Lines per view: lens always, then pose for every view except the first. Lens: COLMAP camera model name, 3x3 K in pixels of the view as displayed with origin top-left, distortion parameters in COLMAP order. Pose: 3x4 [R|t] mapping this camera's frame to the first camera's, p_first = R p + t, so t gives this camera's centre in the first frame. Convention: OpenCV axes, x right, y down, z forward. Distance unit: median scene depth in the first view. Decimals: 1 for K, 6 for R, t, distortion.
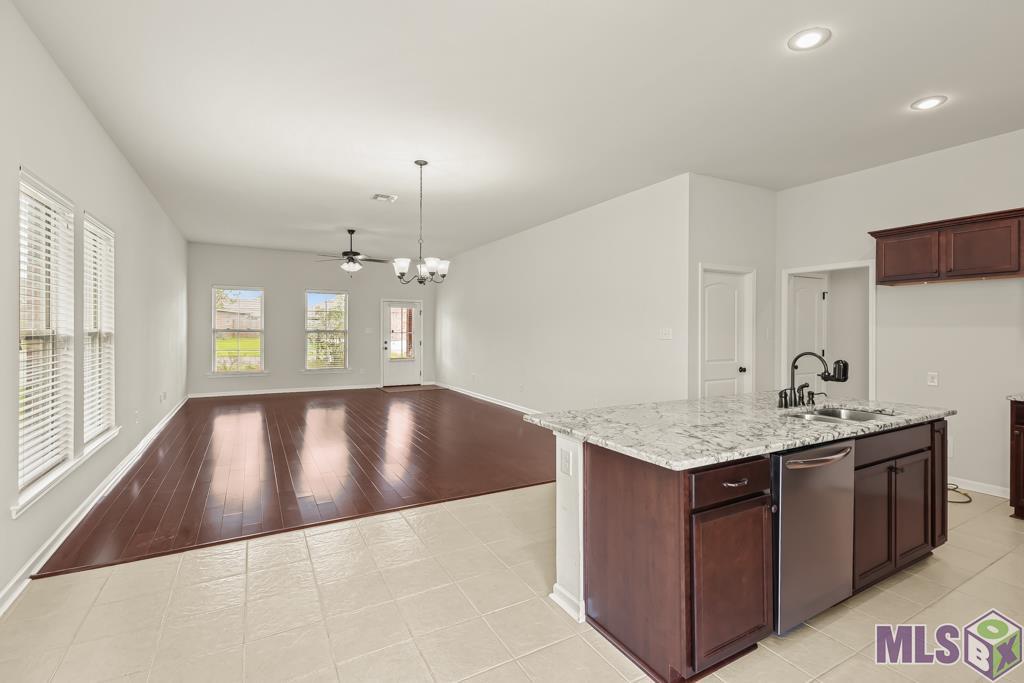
lens RADIAL K [[460.5, 0, 509.5], [0, 460.5, 335.6], [0, 0, 1]] dist [-0.001067, -0.000041]
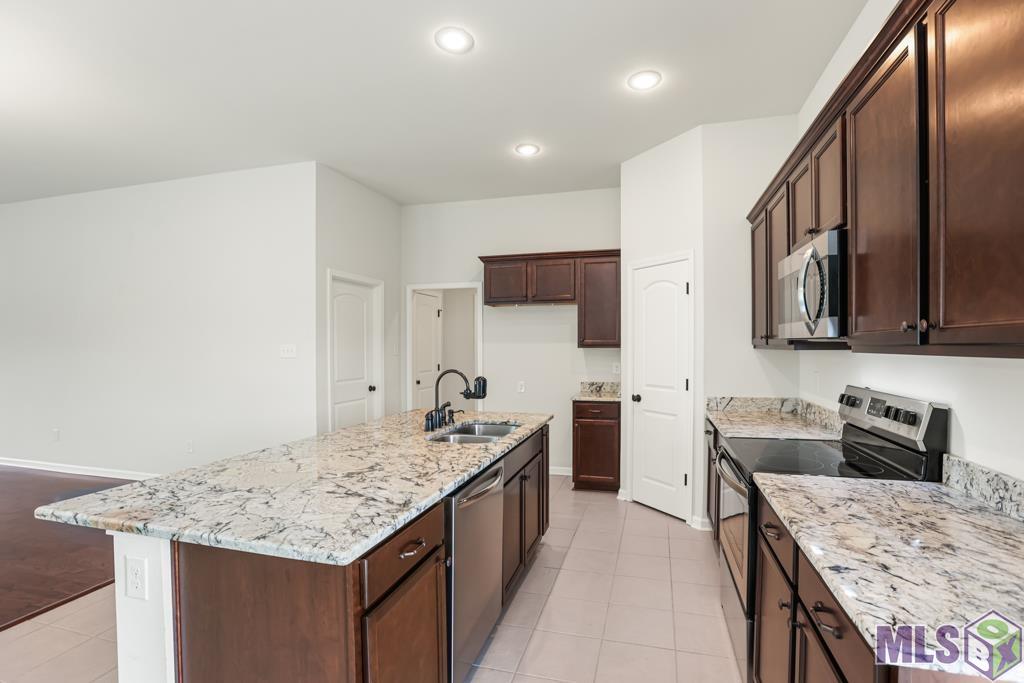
lens RADIAL K [[482.9, 0, 512.6], [0, 482.9, 358.3], [0, 0, 1]] dist [-0.000284, 0.001872]
pose [[0.709656, -0.023672, 0.704151, 0.033869], [0.013408, 0.999708, 0.020095, -0.007729], [-0.704421, -0.004819, 0.709766, 0.214650]]
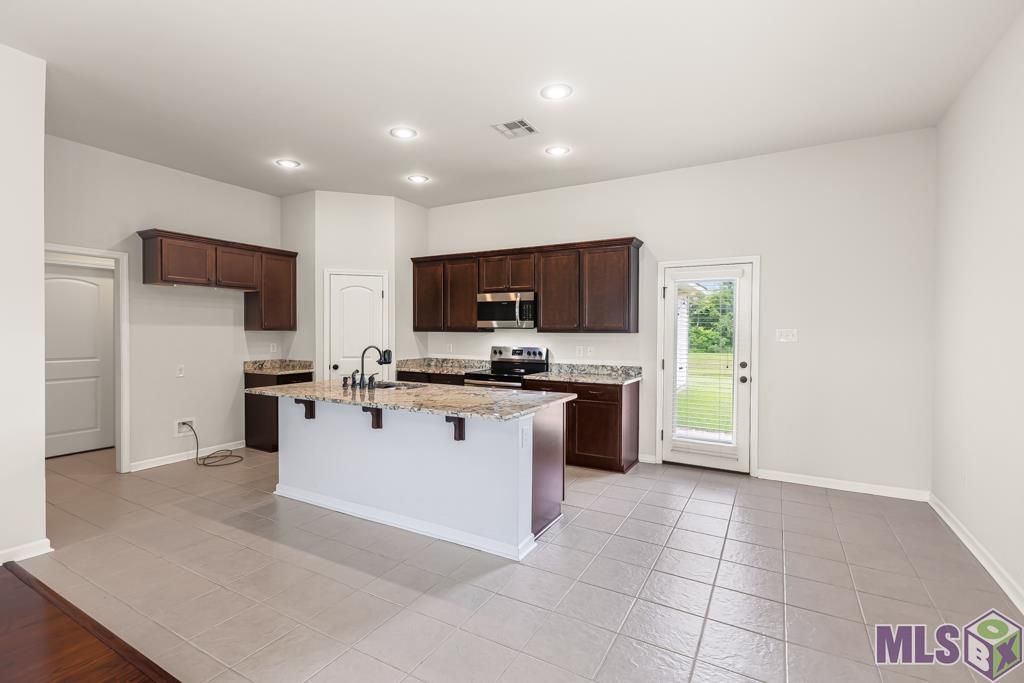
lens RADIAL K [[466.9, 0, 512.0], [0, 466.9, 341.5], [0, 0, 1]] dist [0.000420, -0.000151]
pose [[-0.517385, -0.024300, 0.855408, -0.811273], [0.002043, 0.999559, 0.029631, -0.017222], [-0.855751, 0.017078, -0.517107, 1.494238]]
